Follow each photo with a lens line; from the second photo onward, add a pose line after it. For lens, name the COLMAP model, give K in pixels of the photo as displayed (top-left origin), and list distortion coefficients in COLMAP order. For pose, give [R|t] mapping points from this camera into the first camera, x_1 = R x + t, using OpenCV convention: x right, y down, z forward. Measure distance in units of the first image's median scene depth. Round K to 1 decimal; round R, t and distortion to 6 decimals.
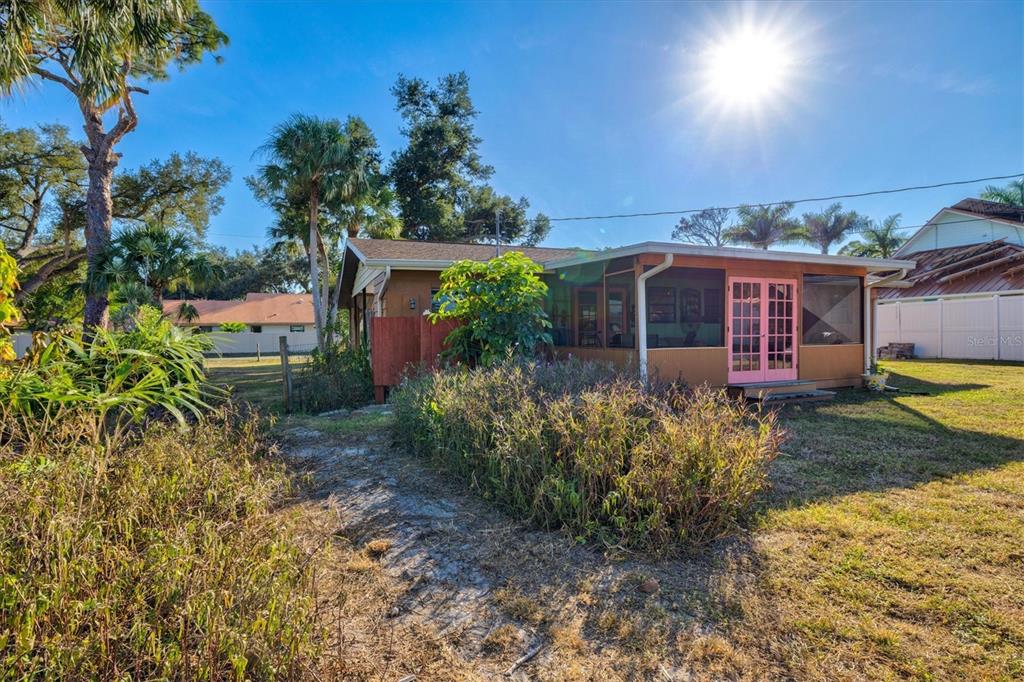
lens RADIAL K [[481.1, 0, 512.0], [0, 481.1, 341.0], [0, 0, 1]] dist [-0.002448, 0.001394]
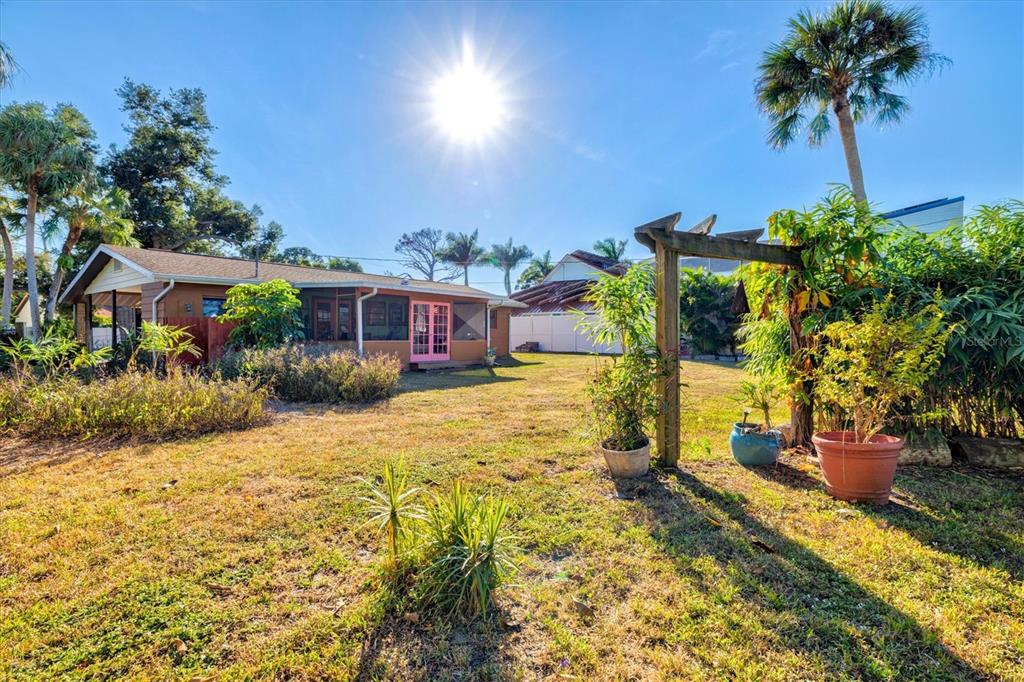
lens RADIAL K [[500.0, 0, 512.0], [0, 500.0, 341.0], [0, 0, 1]] dist [0.015757, 0.000813]
pose [[0.859803, 0.008896, 0.510548, -0.074480], [-0.007871, 0.999960, -0.004168, 0.008407], [-0.510564, -0.000435, 0.859839, -0.346792]]
